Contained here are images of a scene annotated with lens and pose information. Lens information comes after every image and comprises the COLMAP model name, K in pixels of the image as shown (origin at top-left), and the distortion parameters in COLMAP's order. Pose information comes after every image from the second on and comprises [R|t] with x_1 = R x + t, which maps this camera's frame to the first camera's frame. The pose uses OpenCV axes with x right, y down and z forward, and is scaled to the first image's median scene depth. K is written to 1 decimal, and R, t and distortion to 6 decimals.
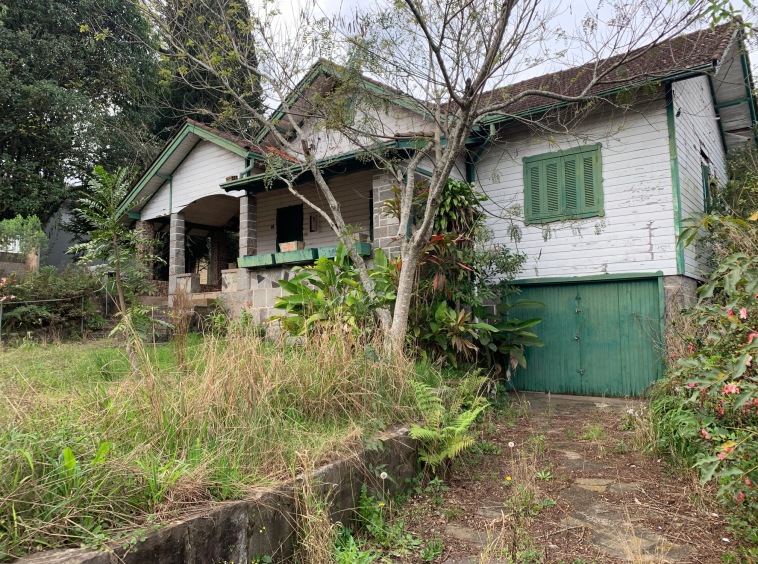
lens RADIAL K [[585.3, 0, 378.4], [0, 585.3, 273.2], [0, 0, 1]] dist [0.006441, 0.000534]
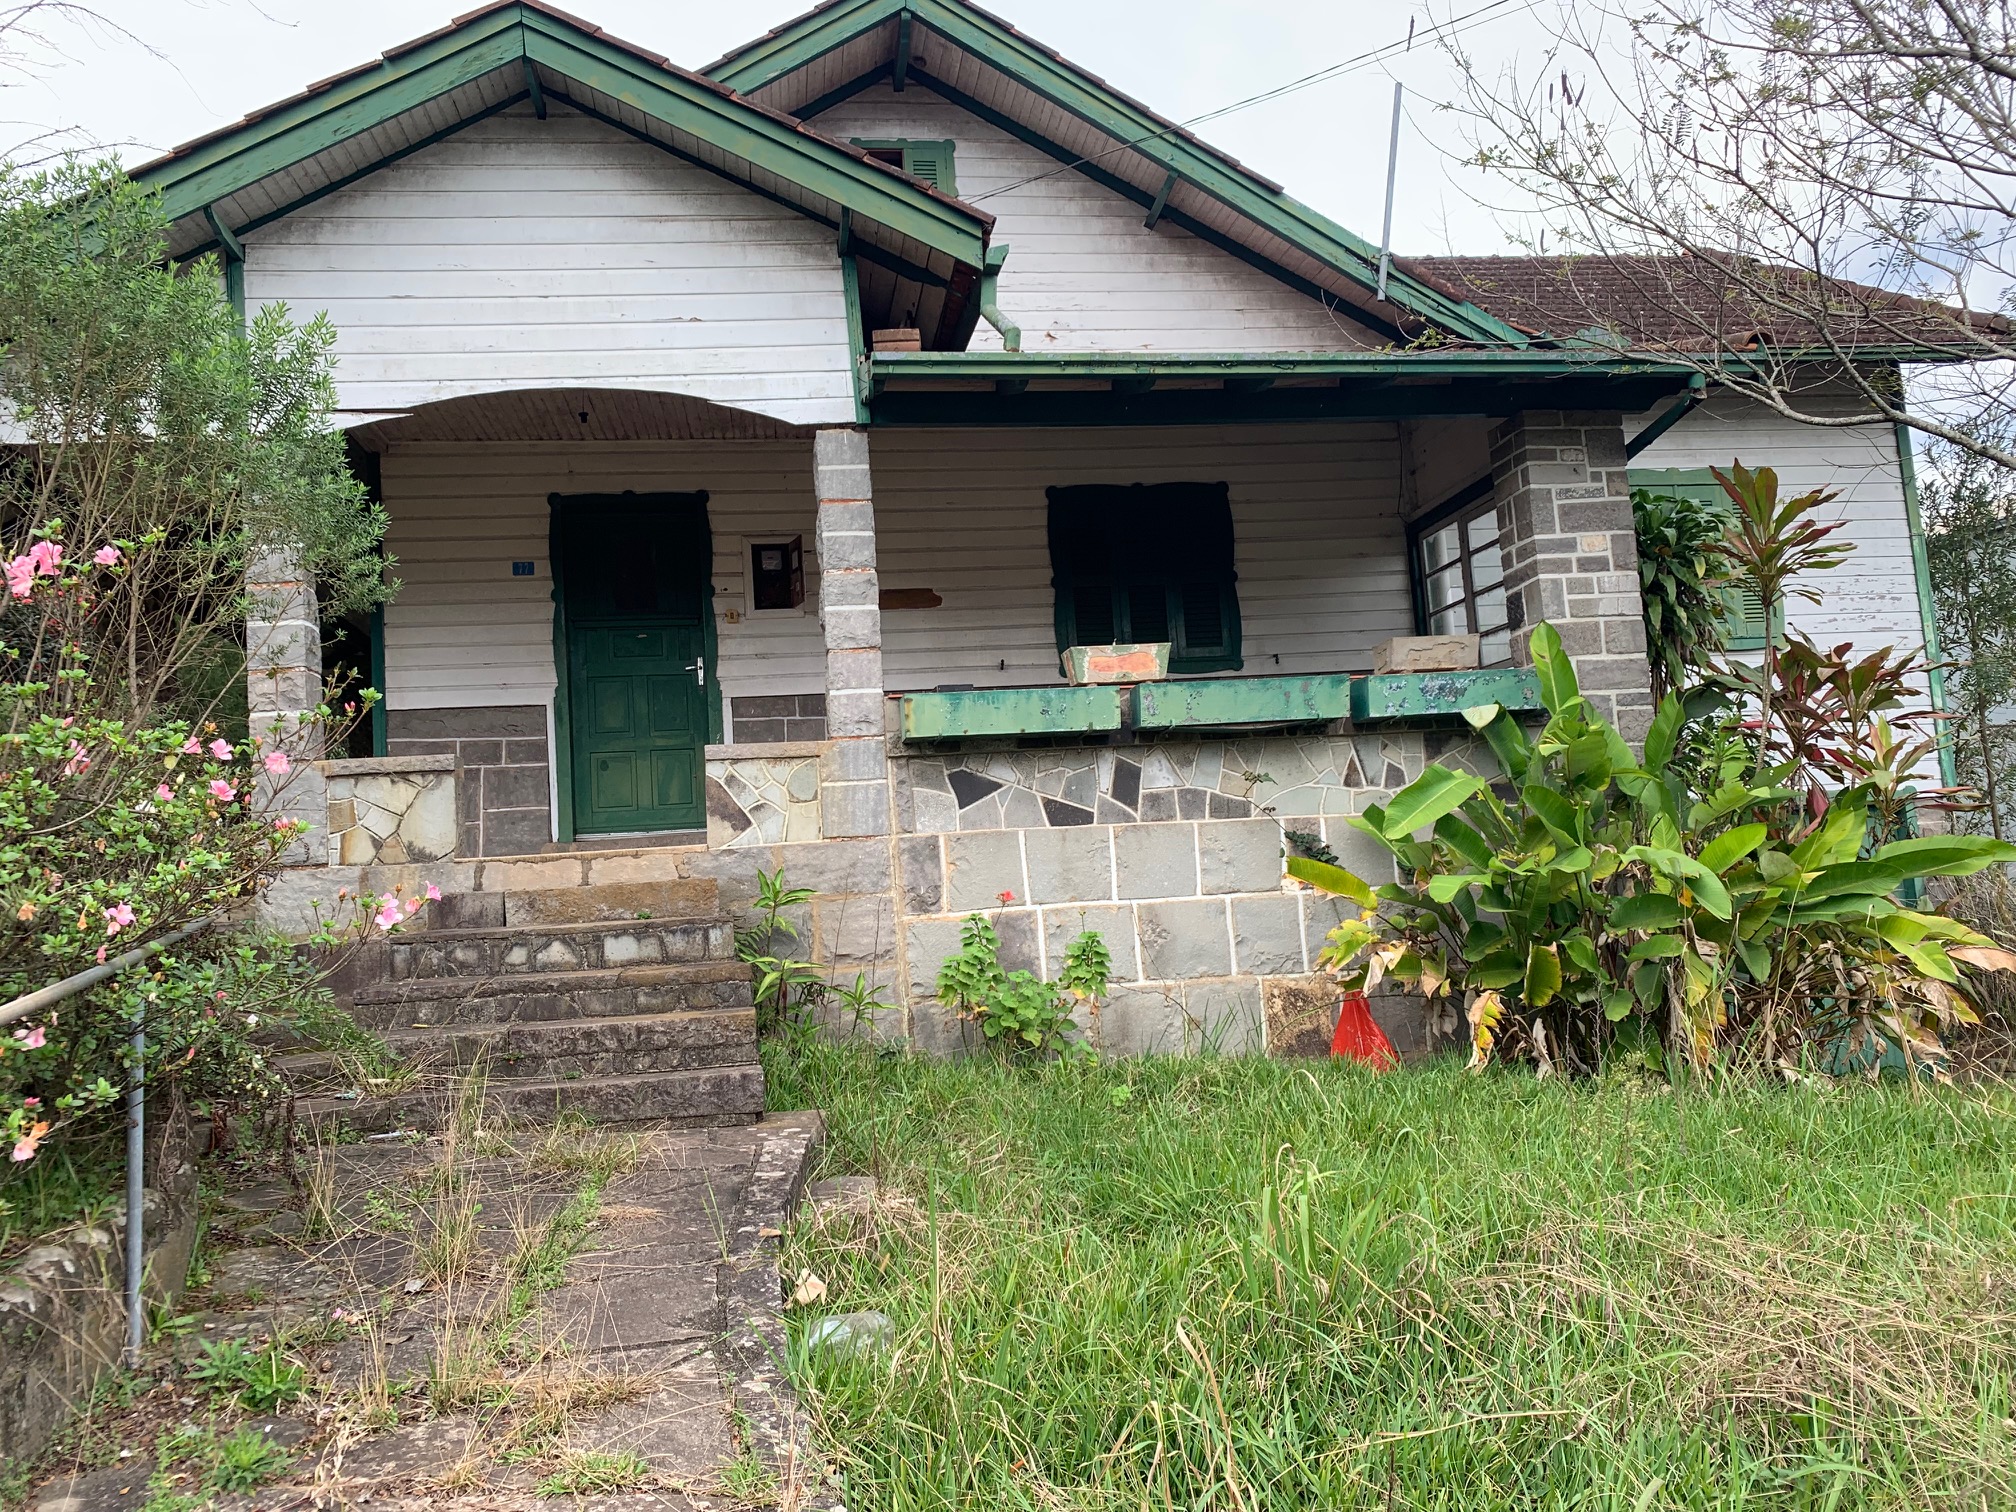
lens RADIAL K [[1559.3, 0, 1016.8], [0, 1559.3, 749.4], [0, 0, 1]] dist [0.025711, -0.012845]
pose [[0.674140, 0.040041, 0.737517, -0.651923], [-0.014725, 0.999060, -0.040781, 0.019186], [-0.738457, 0.016632, 0.674096, 0.568884]]
